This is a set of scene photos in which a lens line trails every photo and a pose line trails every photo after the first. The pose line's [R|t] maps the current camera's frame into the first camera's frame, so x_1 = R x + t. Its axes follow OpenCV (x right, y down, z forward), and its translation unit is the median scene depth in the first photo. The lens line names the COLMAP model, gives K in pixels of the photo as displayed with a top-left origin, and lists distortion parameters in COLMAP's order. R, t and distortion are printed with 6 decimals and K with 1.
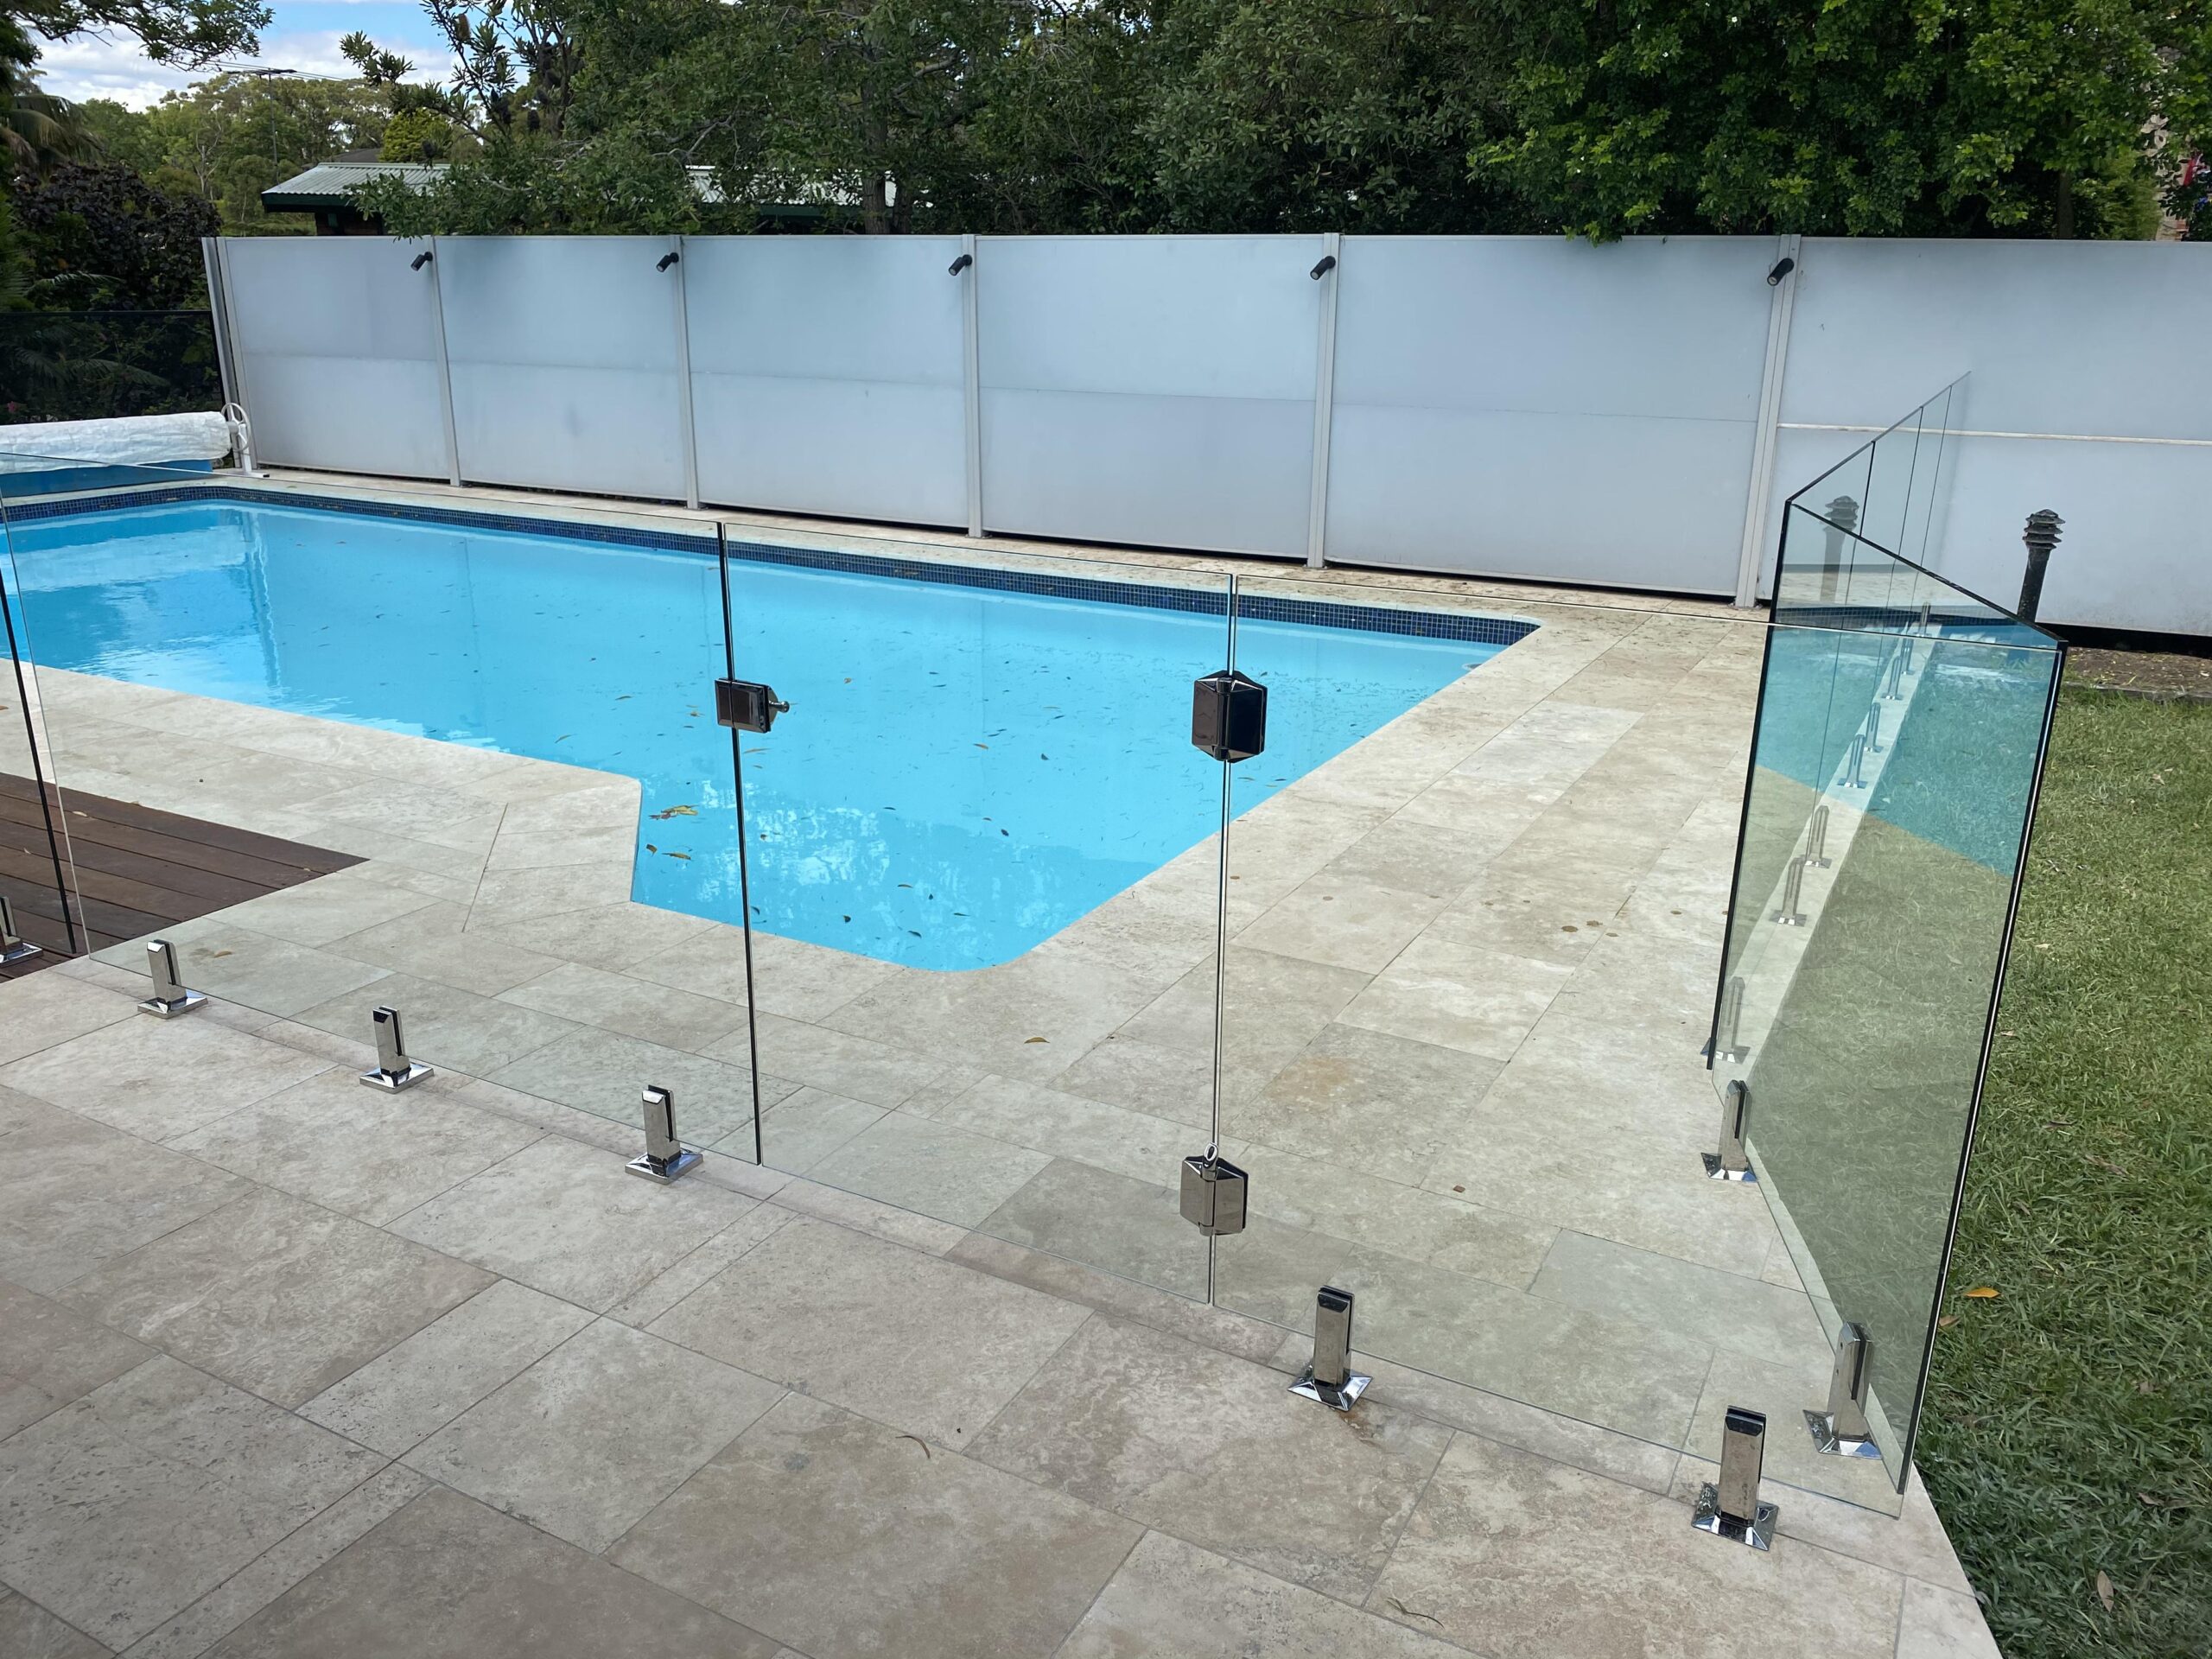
lens RADIAL K [[1679.5, 0, 1119.0], [0, 1679.5, 838.2], [0, 0, 1]] dist [0.007855, -0.008413]
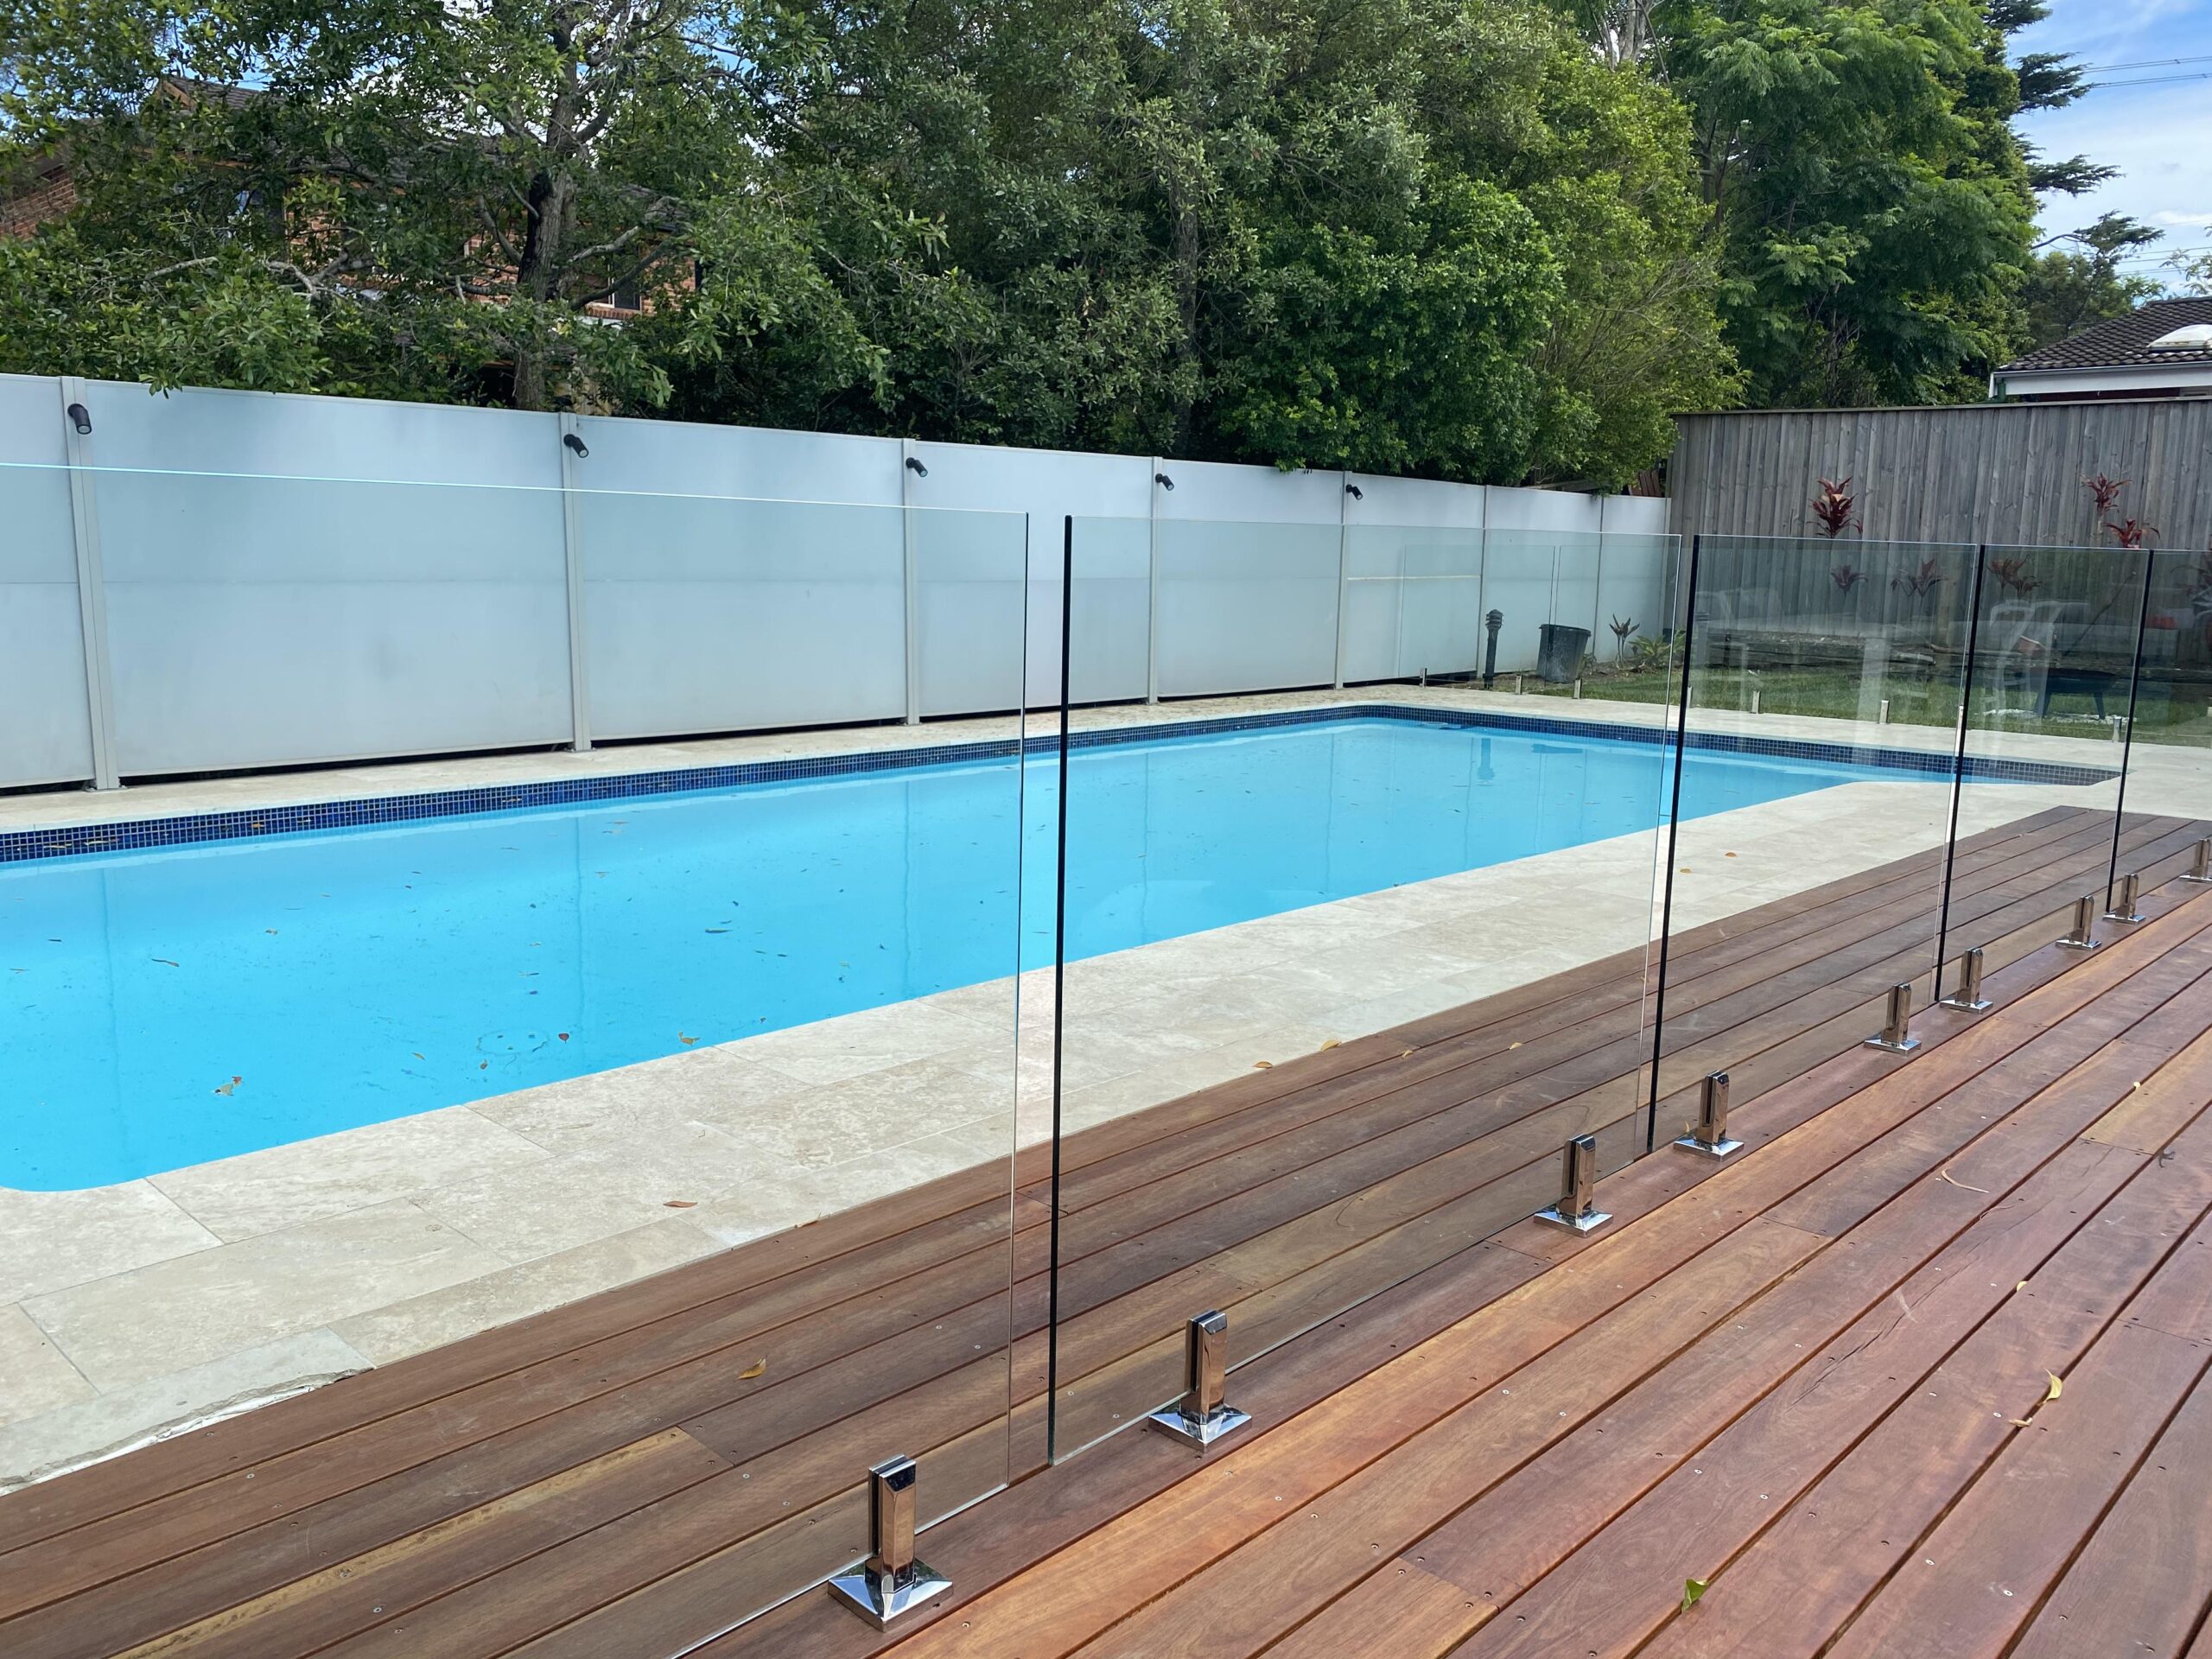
lens RADIAL K [[1685.8, 0, 1096.3], [0, 1685.8, 830.3], [0, 0, 1]] dist [0.004934, -0.004891]
pose [[0.279194, -0.166783, 0.945639, -3.302428], [0.290647, 0.953283, 0.082319, -0.539503], [-0.915191, 0.251864, 0.314626, 1.874567]]
